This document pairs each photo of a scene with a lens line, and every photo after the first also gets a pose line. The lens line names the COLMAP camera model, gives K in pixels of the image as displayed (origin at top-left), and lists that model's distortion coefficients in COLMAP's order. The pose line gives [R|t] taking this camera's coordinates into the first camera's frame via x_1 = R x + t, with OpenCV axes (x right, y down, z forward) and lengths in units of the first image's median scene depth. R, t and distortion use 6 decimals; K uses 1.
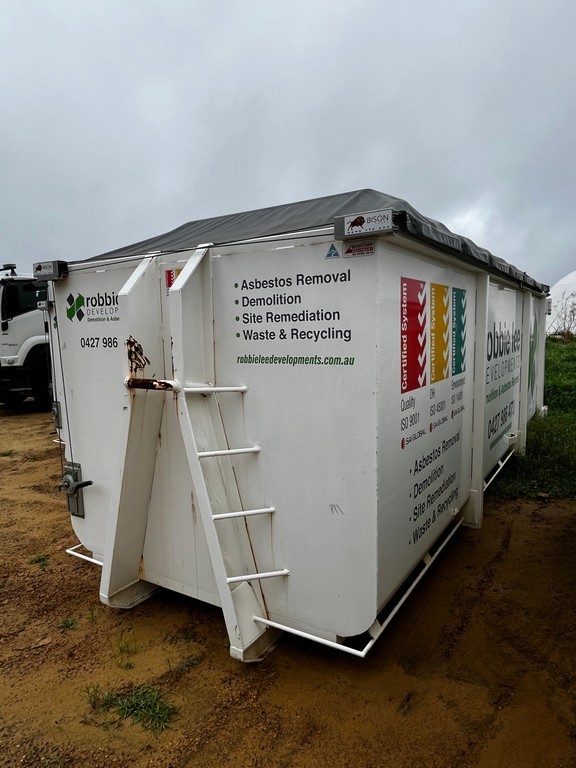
lens RADIAL K [[483.6, 0, 288.0], [0, 483.6, 384.0], [0, 0, 1]] dist [0.005793, 0.000347]
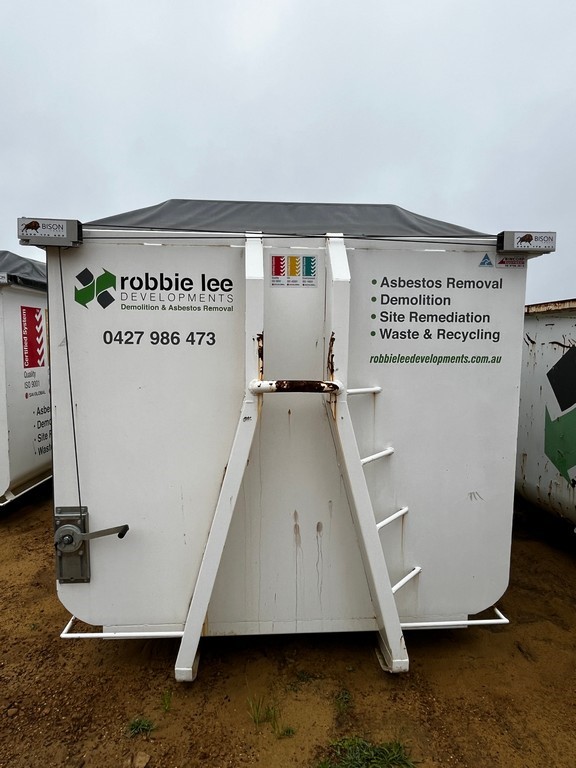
lens RADIAL K [[500.8, 0, 287.1], [0, 500.8, 389.2], [0, 0, 1]] dist [0.007195, 0.001809]
pose [[0.810650, -0.021805, 0.585125, -0.874555], [0.037523, 0.999187, -0.014750, 0.018352], [-0.584328, 0.033913, 0.810809, 0.316297]]
